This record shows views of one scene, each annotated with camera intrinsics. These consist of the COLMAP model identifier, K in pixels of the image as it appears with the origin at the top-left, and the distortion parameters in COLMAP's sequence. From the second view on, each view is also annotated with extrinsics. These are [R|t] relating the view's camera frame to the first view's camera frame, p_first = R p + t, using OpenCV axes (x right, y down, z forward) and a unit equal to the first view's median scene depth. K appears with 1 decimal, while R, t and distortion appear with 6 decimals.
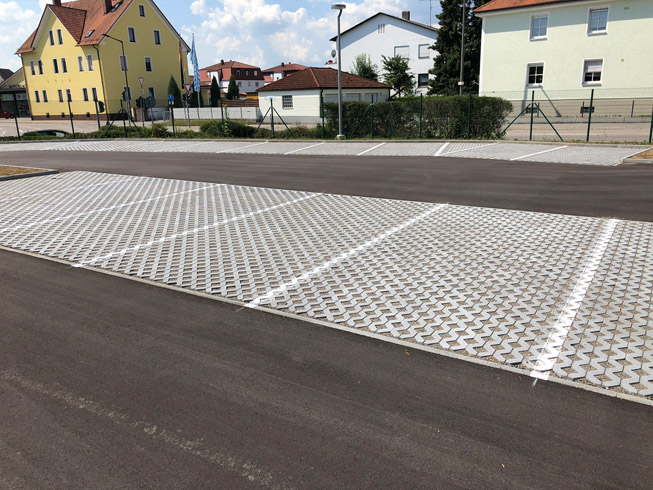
lens RADIAL K [[522.1, 0, 326.5], [0, 522.1, 245.0], [0, 0, 1]] dist [0.007303, -0.008371]
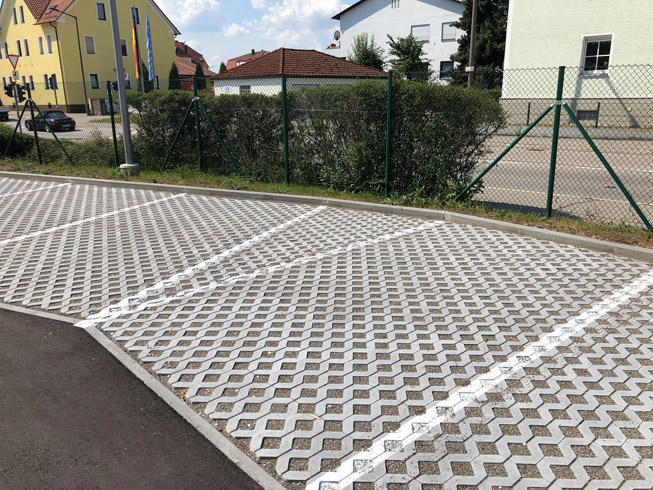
lens RADIAL K [[522.1, 0, 326.5], [0, 522.1, 245.0], [0, 0, 1]] dist [0.007303, -0.008371]
pose [[0.994639, 0.045434, -0.092891, 0.102237], [-0.044625, 0.998946, 0.010769, -0.065889], [0.093282, -0.006566, 0.995618, 0.242527]]
